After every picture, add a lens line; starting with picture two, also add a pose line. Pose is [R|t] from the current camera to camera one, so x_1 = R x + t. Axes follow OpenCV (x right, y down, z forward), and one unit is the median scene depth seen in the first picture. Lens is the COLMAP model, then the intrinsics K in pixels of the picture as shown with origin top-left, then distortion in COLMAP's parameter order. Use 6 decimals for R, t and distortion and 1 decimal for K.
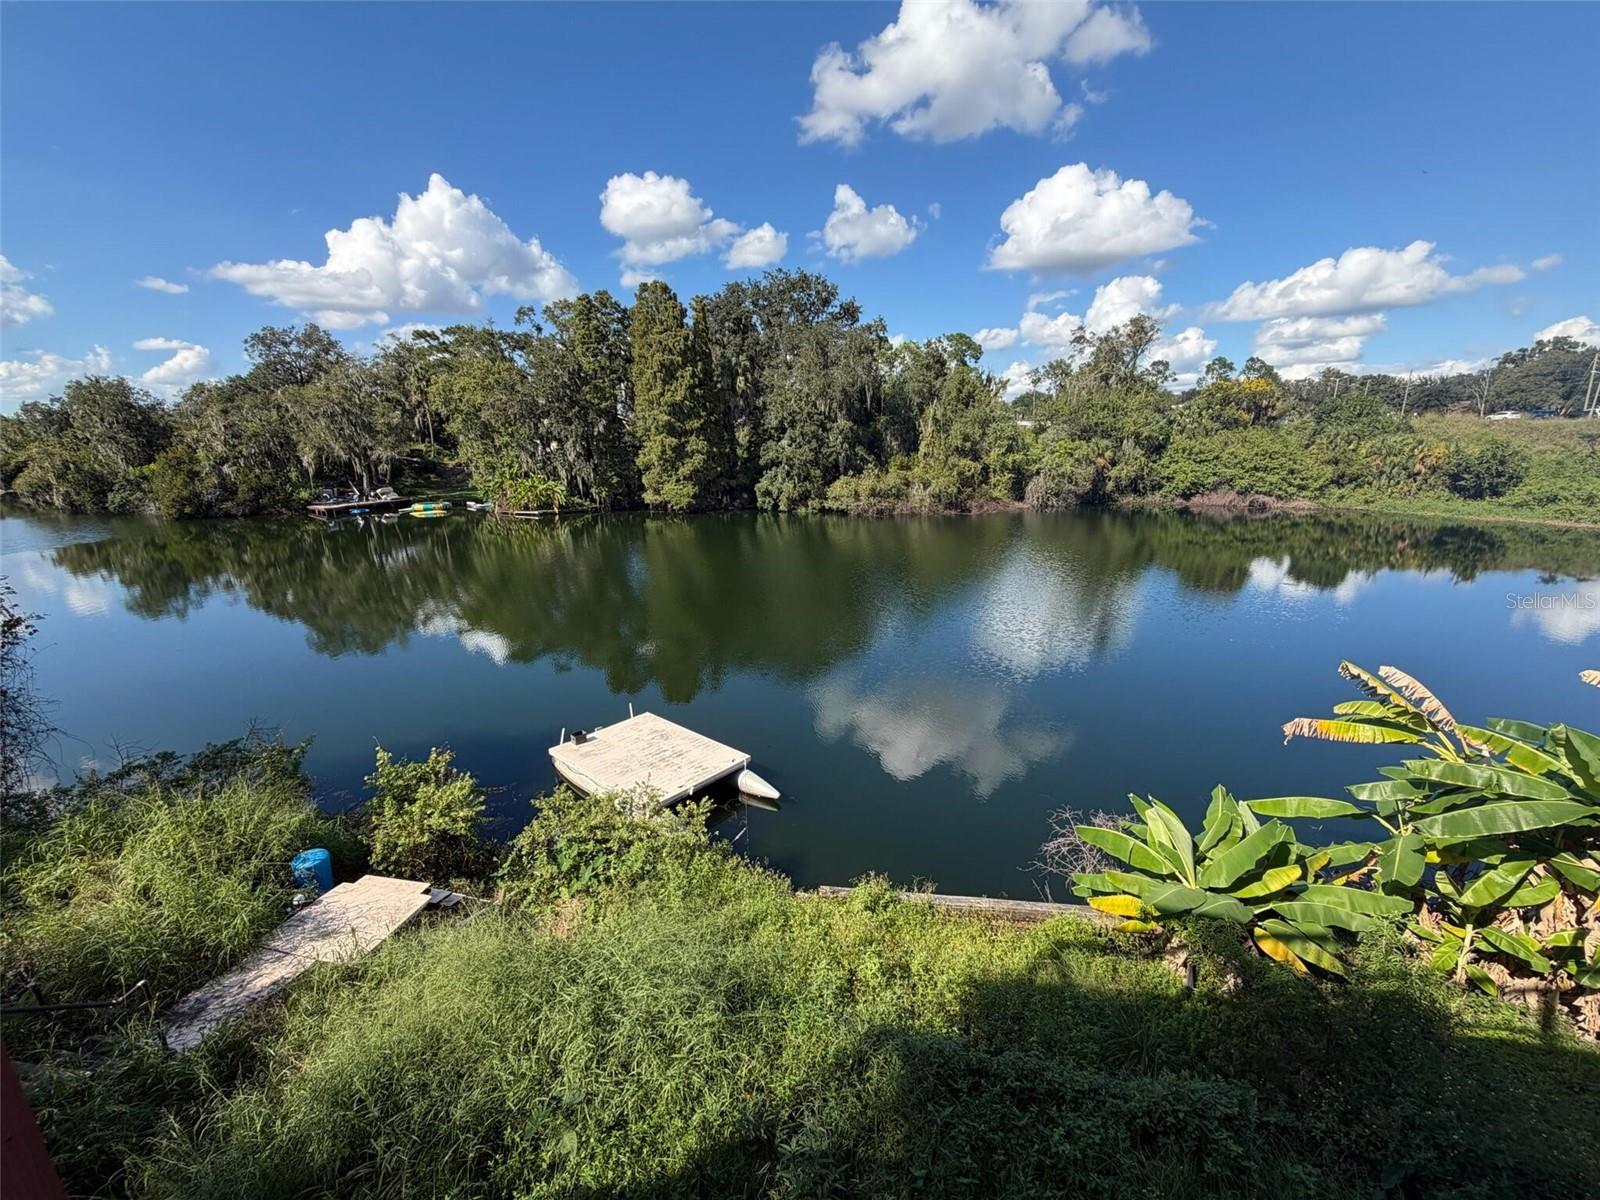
lens RADIAL K [[640.8, 0, 795.3], [0, 640.8, 604.3], [0, 0, 1]] dist [-0.001003, 0.000134]
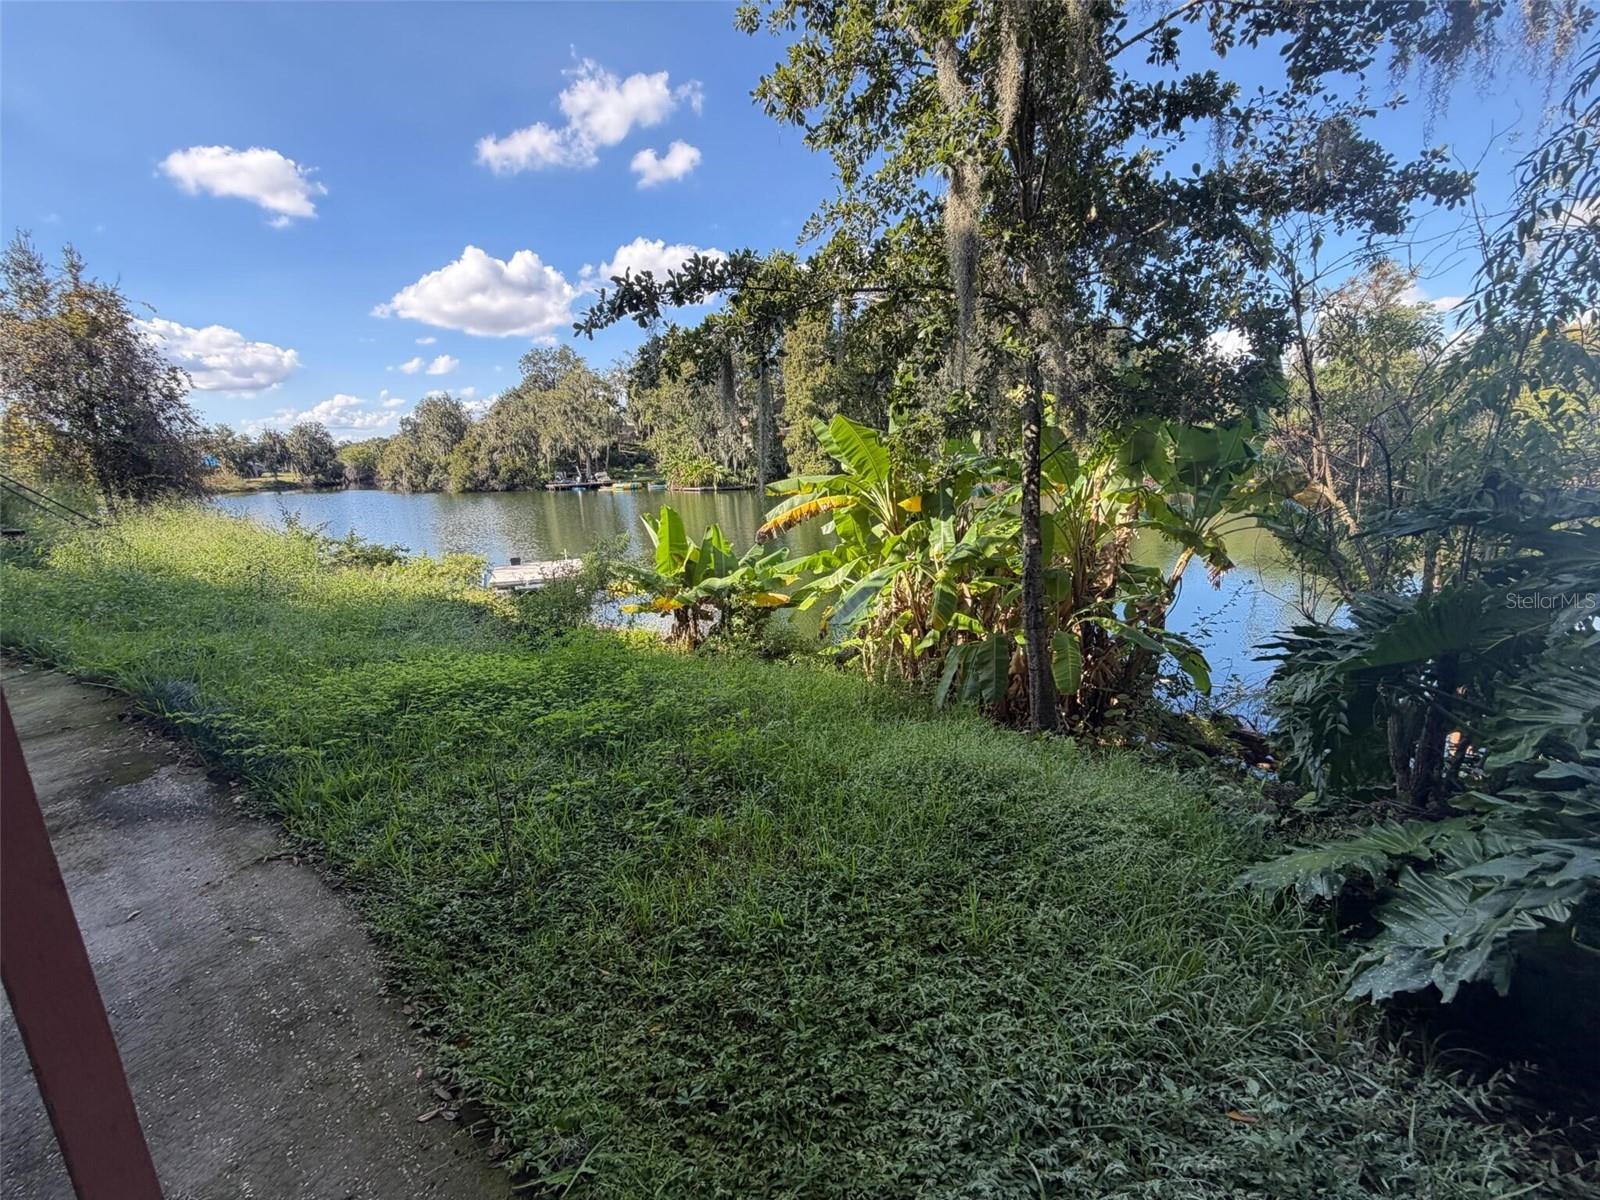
lens RADIAL K [[640.8, 0, 793.9], [0, 640.8, 603.5], [0, 0, 1]] dist [-0.001003, 0.000134]
pose [[0.937150, 0.065817, -0.342664, 0.163935], [-0.072653, 0.997332, -0.007134, 0.058429], [0.341280, 0.031581, 0.939431, -0.022419]]
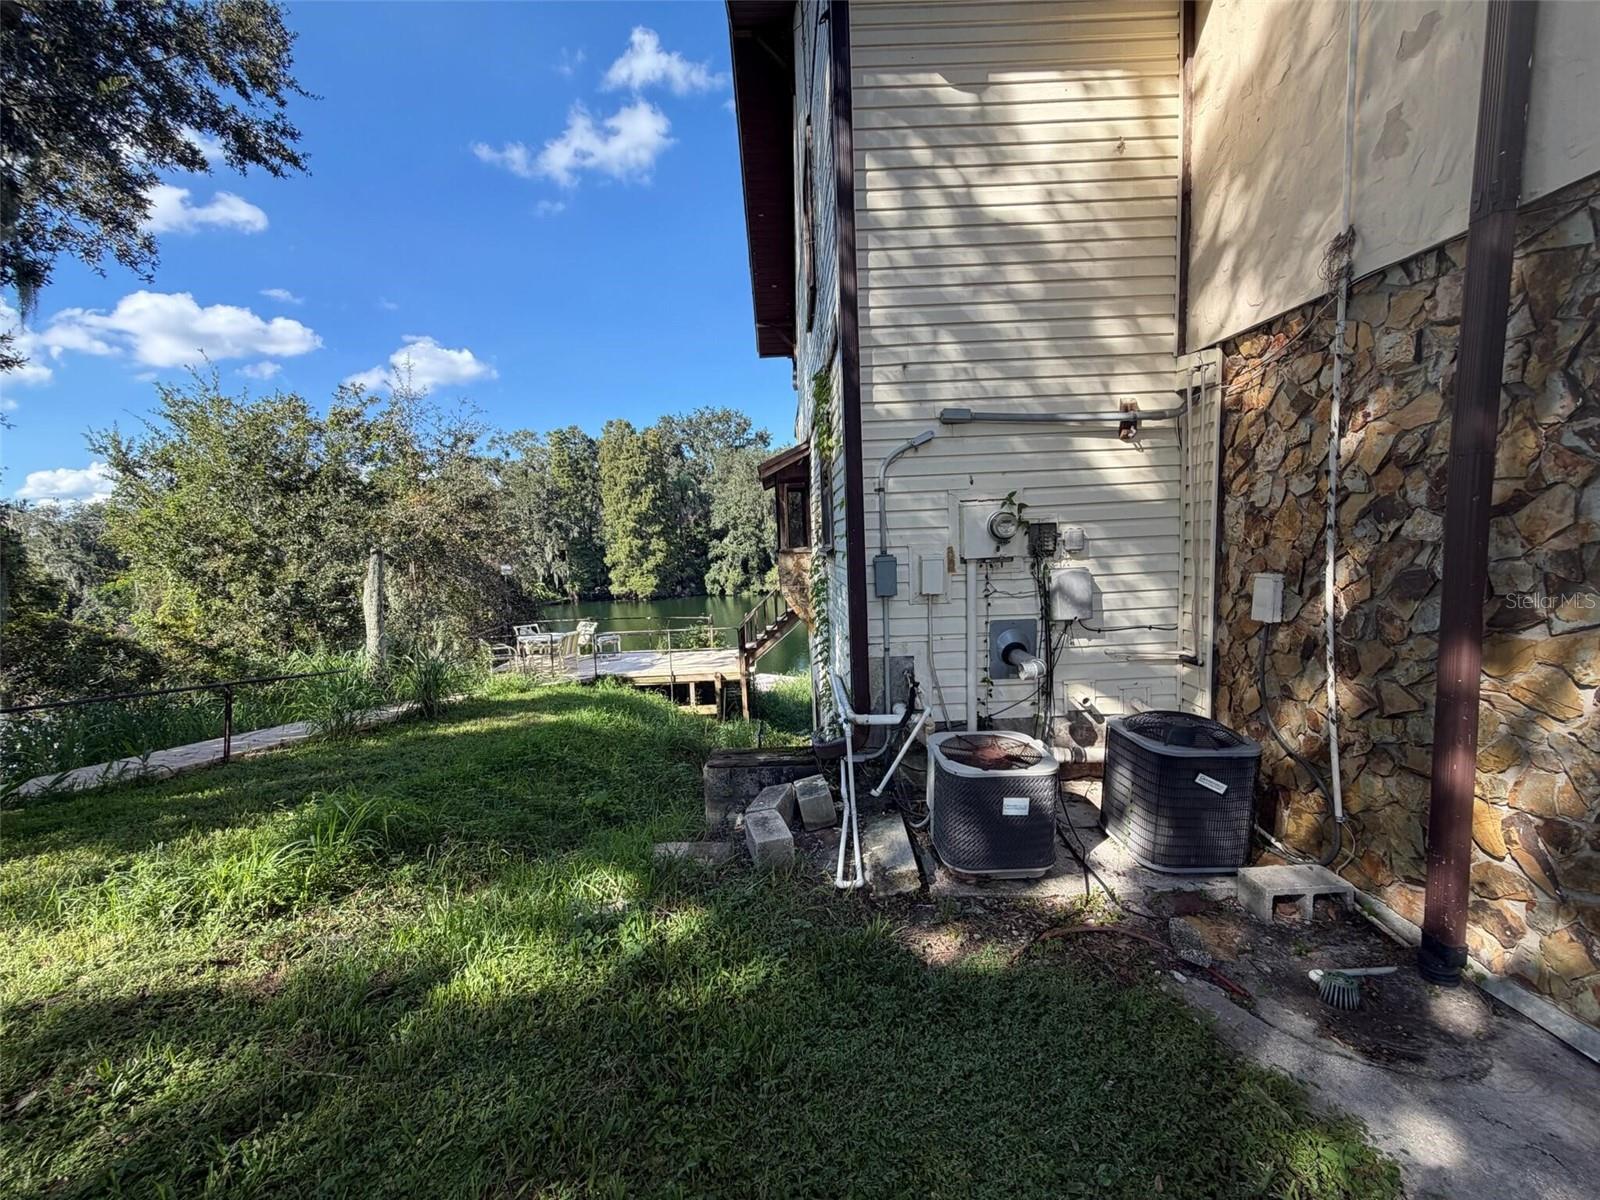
lens RADIAL K [[640.8, 0, 786.6], [0, 640.8, 594.6], [0, 0, 1]] dist [-0.001003, 0.000134]
pose [[0.983579, -0.044962, 0.174790, -0.125214], [0.073533, 0.984277, -0.160595, 0.058634], [-0.164821, 0.170811, 0.971420, -0.209849]]
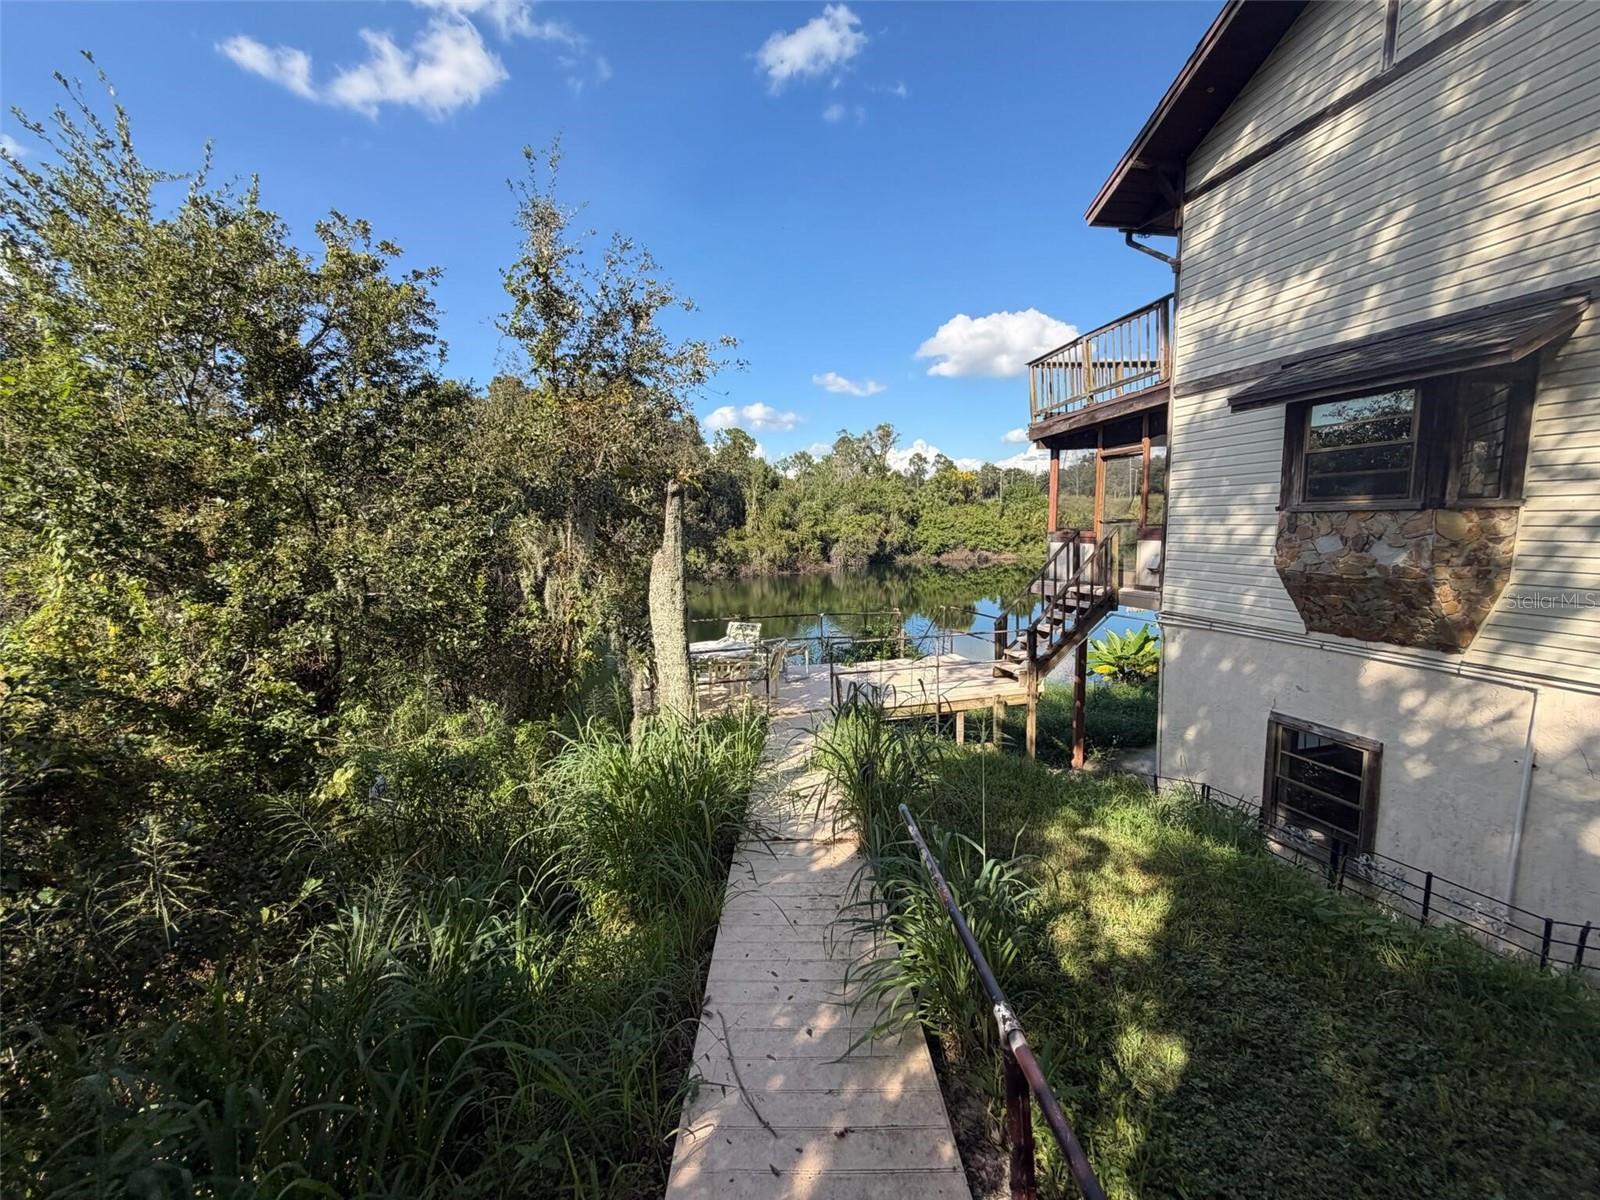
lens RADIAL K [[640.8, 0, 792.6], [0, 640.8, 601.9], [0, 0, 1]] dist [-0.001003, 0.000134]
pose [[0.919623, -0.063706, 0.387603, -0.209542], [0.111853, 0.988379, -0.102933, 0.037426], [-0.376541, 0.138015, 0.916062, -0.114812]]
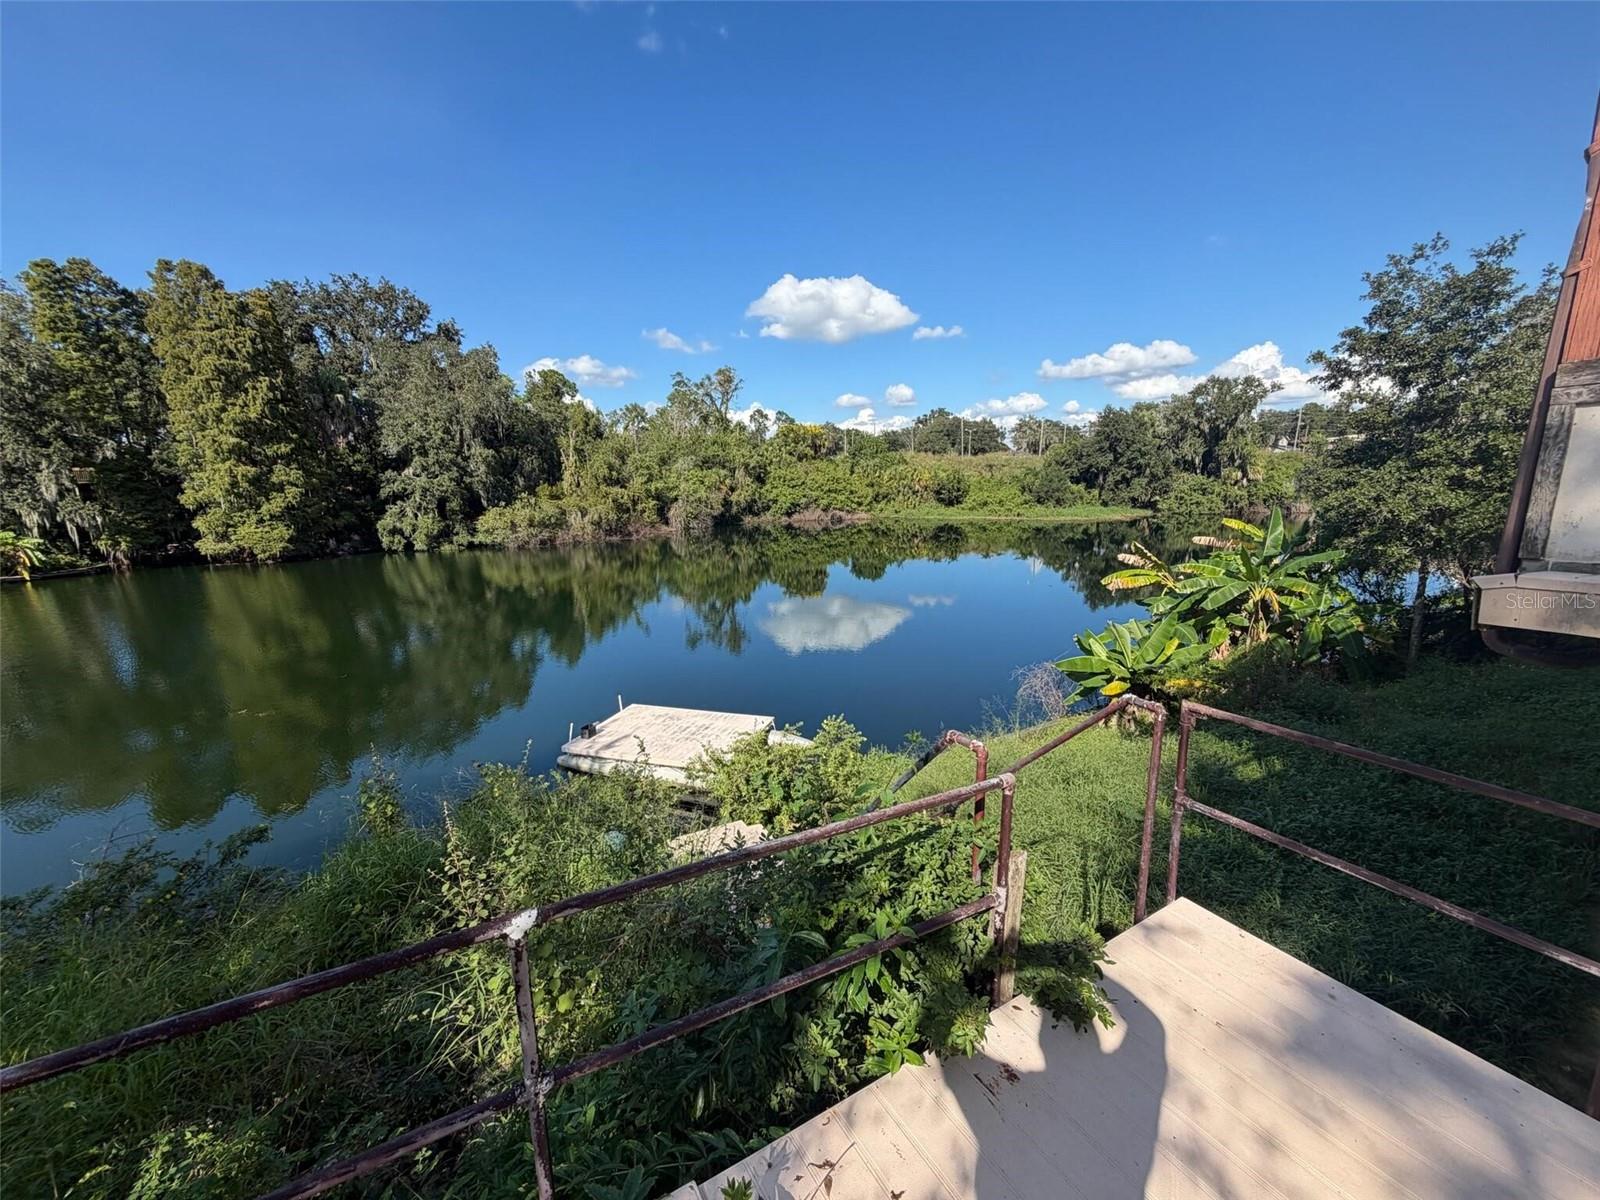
lens RADIAL K [[640.8, 0, 789.5], [0, 640.8, 600.3], [0, 0, 1]] dist [-0.001003, 0.000134]
pose [[0.797731, -0.121323, 0.590682, -0.139405], [0.161803, 0.986696, -0.015857, 0.014306], [-0.580900, 0.108224, 0.806748, 0.024980]]
